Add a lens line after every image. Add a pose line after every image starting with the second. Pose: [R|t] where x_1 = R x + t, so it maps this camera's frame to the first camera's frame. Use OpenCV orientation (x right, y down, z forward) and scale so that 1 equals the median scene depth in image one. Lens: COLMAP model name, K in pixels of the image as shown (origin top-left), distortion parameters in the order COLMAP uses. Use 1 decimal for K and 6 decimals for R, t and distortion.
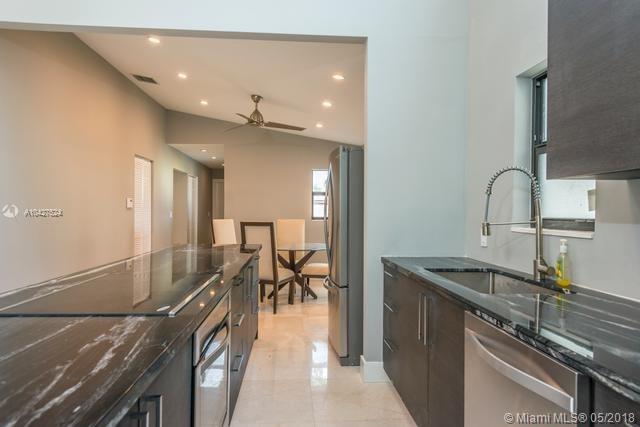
lens RADIAL K [[414.2, 0, 319.7], [0, 414.2, 214.4], [0, 0, 1]] dist [0.040805, -0.003787]
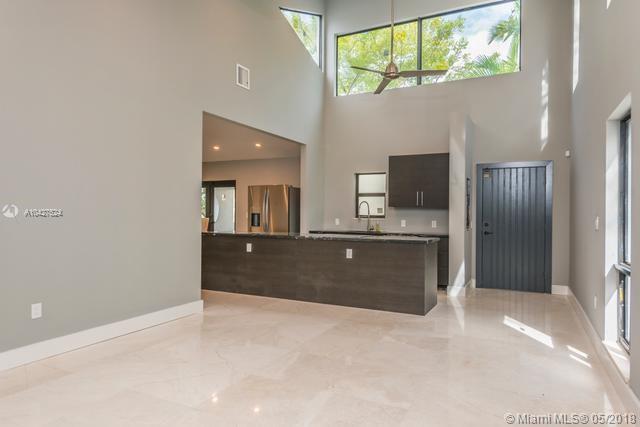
lens RADIAL K [[414.2, 0, 320.2], [0, 414.2, 213.0], [0, 0, 1]] dist [0.040805, -0.003787]
pose [[0.508196, -0.001156, 0.861241, -2.023476], [-0.000929, 0.999998, 0.001891, -0.012209], [-0.861241, -0.001761, 0.508194, -0.362457]]
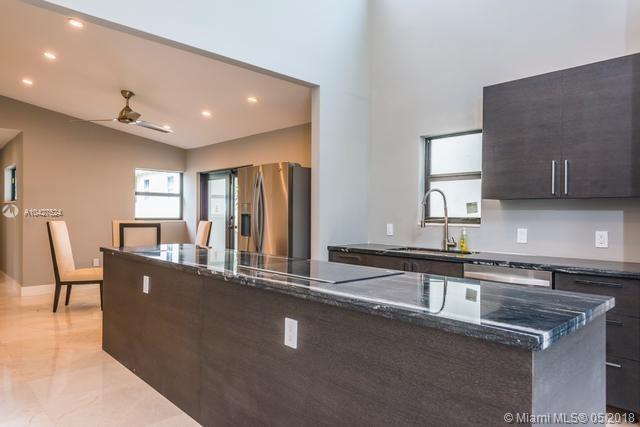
lens RADIAL K [[414.2, 0, 318.9], [0, 414.2, 216.4], [0, 0, 1]] dist [0.040805, -0.003787]
pose [[0.770065, -0.006486, 0.637932, -0.765890], [0.002131, 0.999969, 0.007594, -0.007338], [-0.637961, -0.004488, 0.770055, -0.050676]]
